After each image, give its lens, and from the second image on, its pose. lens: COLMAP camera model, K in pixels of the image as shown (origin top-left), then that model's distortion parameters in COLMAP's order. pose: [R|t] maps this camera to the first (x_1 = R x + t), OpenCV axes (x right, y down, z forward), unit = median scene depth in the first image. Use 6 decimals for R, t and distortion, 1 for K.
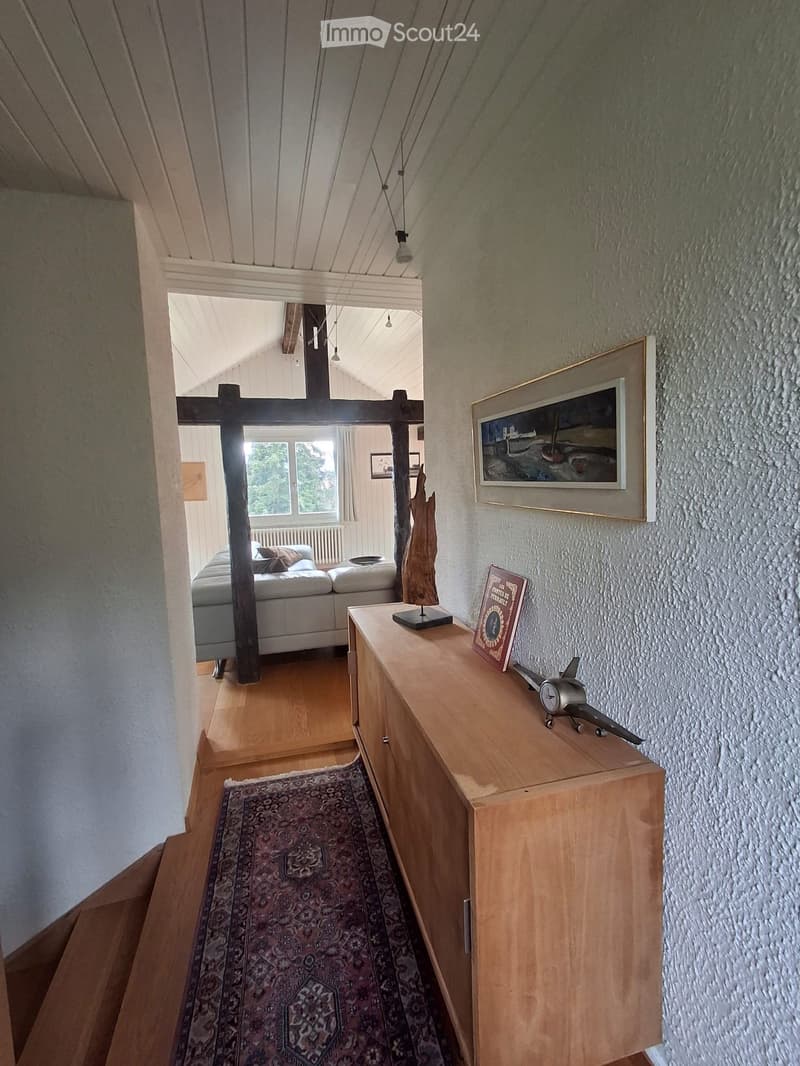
lens RADIAL K [[485.5, 0, 395.4], [0, 485.5, 528.6], [0, 0, 1]] dist [0.014403, 0.000057]
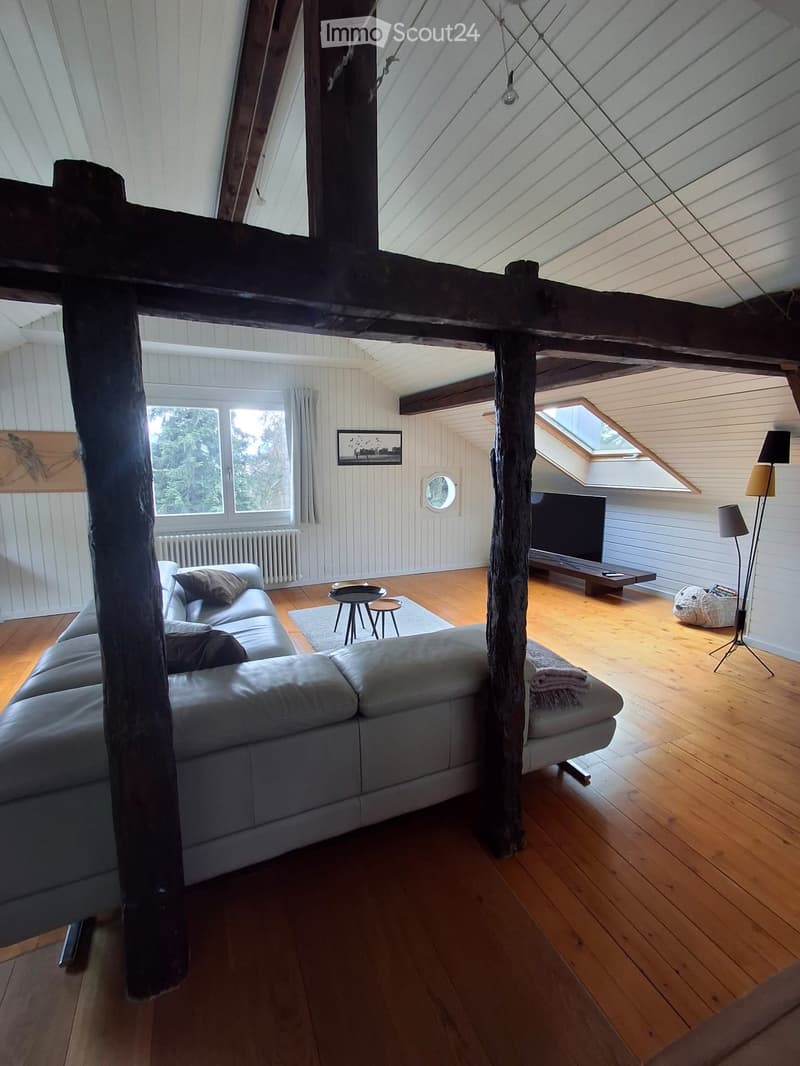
lens RADIAL K [[482.4, 0, 400.0], [0, 482.4, 533.0], [0, 0, 1]] dist [-0.002812, -0.000190]
pose [[0.985489, 0.004915, 0.169666, -0.107176], [-0.010567, 0.999418, 0.032424, -0.032961], [-0.169408, -0.033747, 0.984968, 0.362725]]
